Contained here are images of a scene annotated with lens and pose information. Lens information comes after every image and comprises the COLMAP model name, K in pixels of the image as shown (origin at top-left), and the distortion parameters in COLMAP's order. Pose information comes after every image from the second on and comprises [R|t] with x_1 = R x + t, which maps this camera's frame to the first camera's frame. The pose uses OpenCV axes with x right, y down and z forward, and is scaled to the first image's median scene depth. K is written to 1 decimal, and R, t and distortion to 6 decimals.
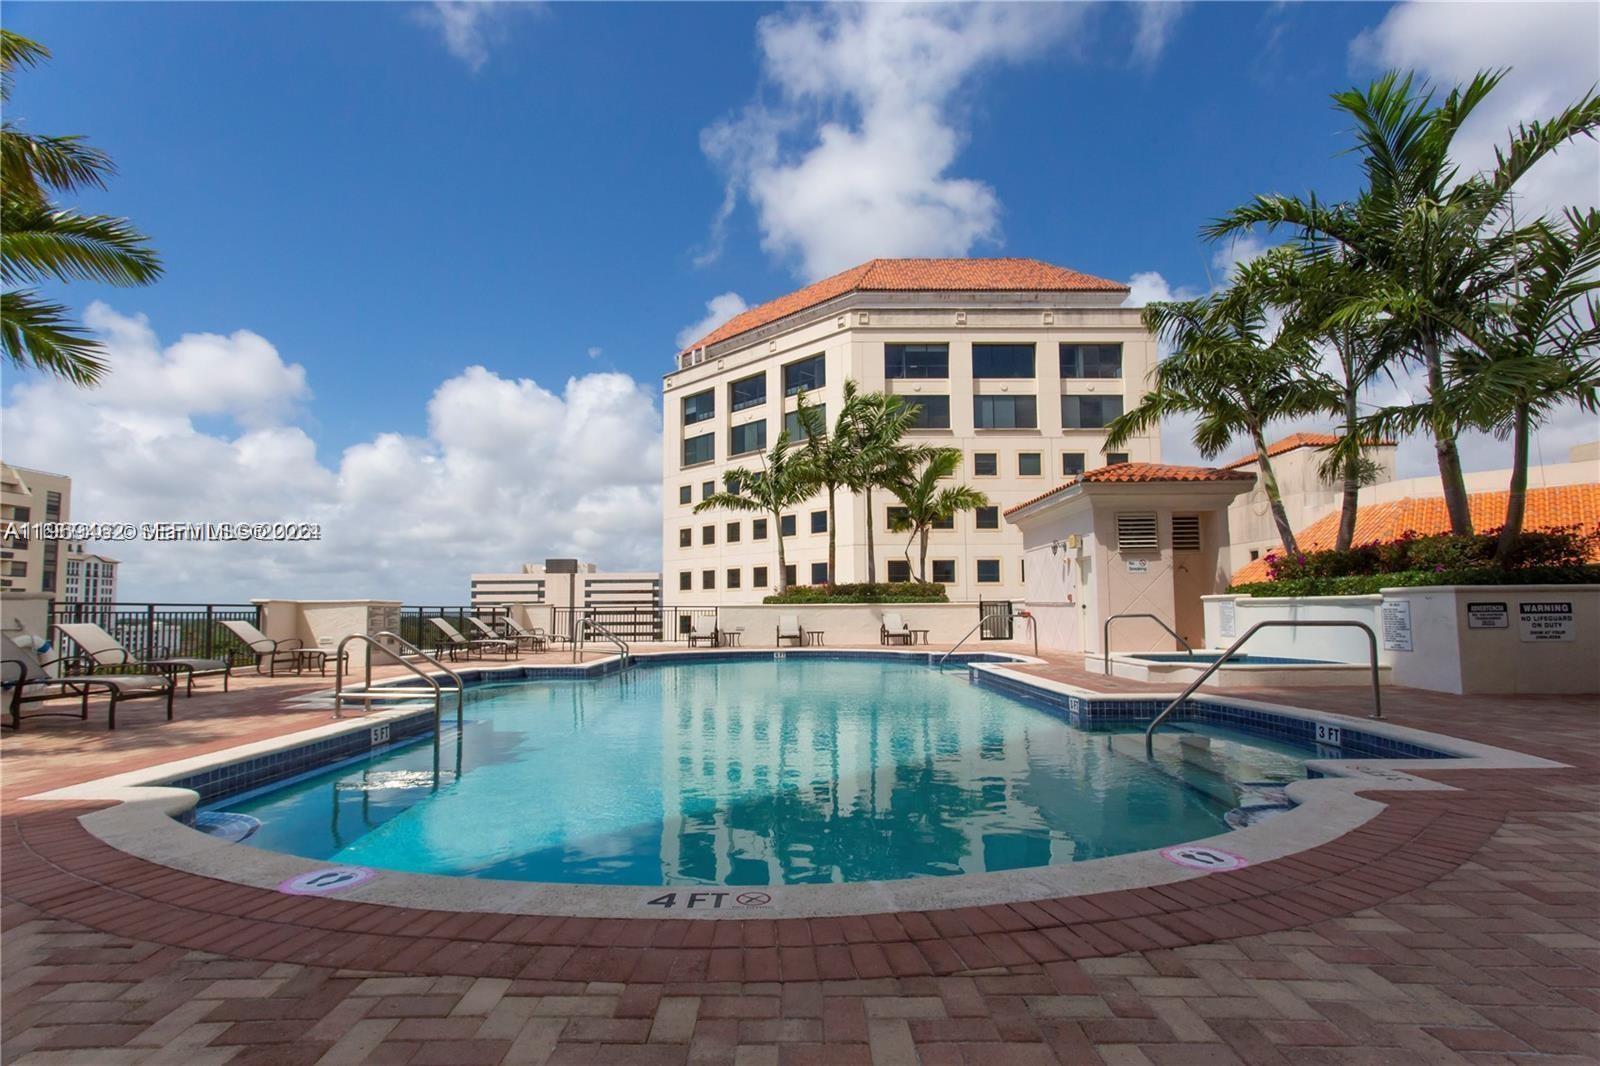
lens RADIAL K [[777.8, 0, 802.2], [0, 777.8, 541.2], [0, 0, 1]] dist [0.003184, -0.000657]
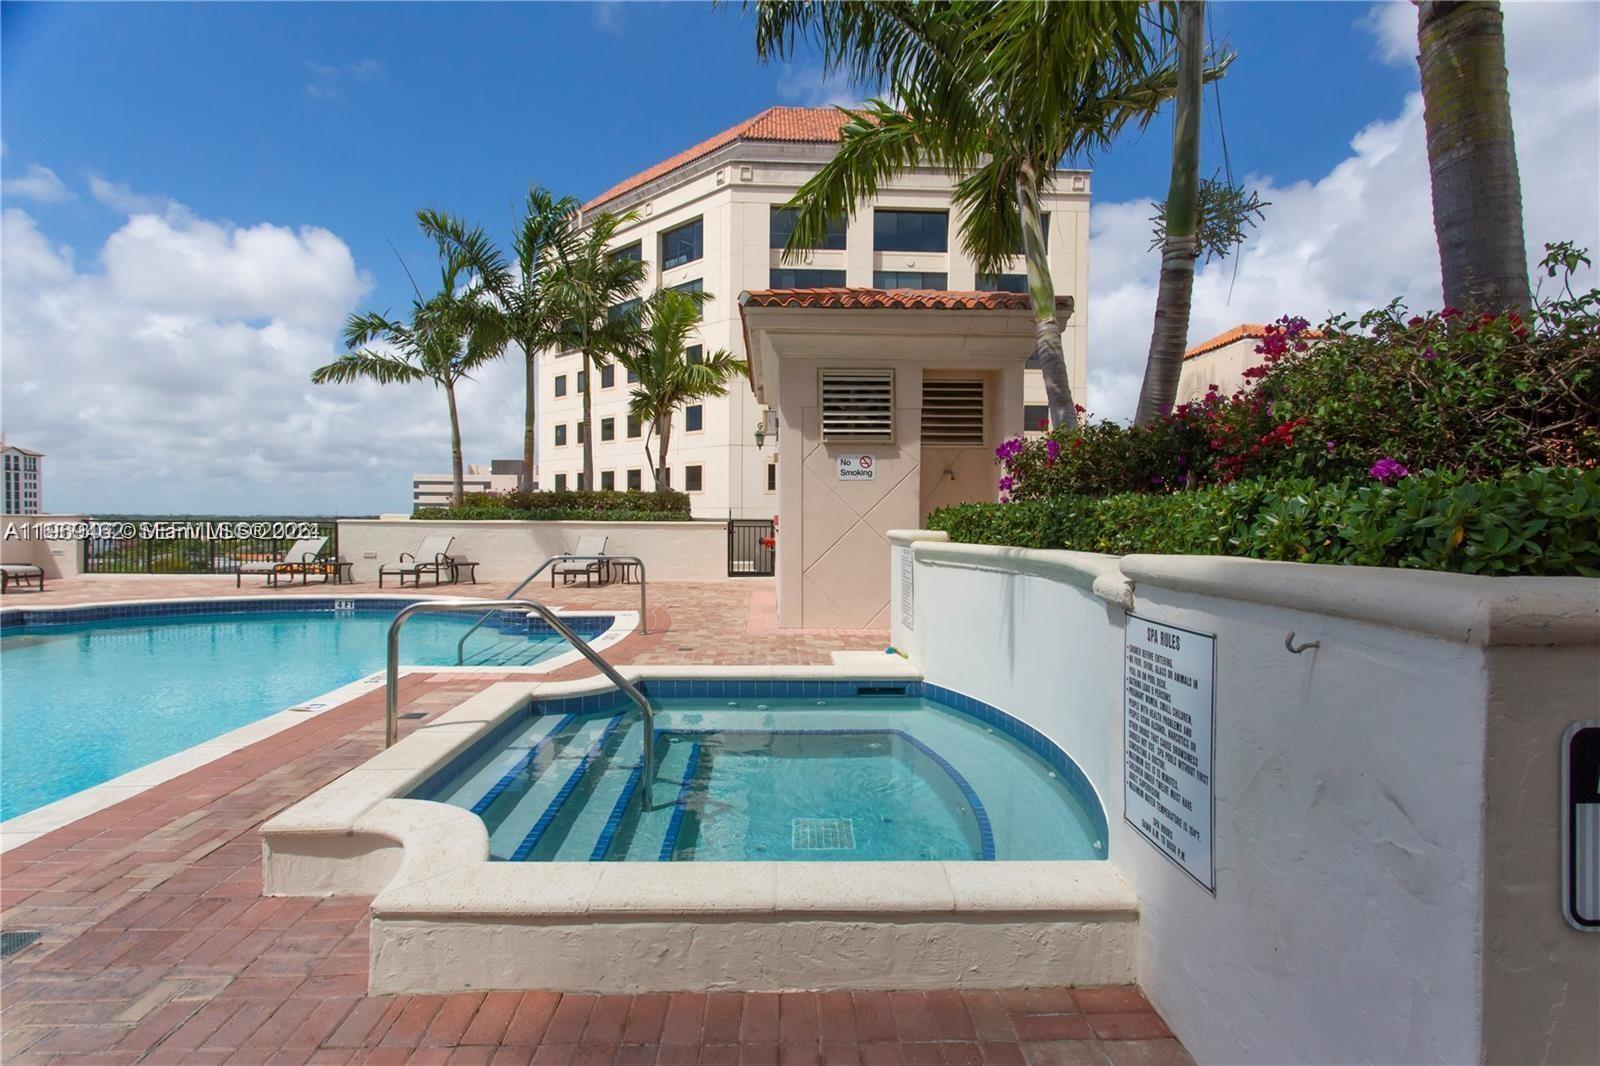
lens RADIAL K [[777.8, 0, 799.7], [0, 777.8, 515.7], [0, 0, 1]] dist [0.003184, -0.000657]
pose [[0.999113, 0.014484, 0.039541, 0.109270], [-0.017916, 0.995971, 0.087869, 0.005334], [-0.038109, -0.088499, 0.995347, 0.133413]]
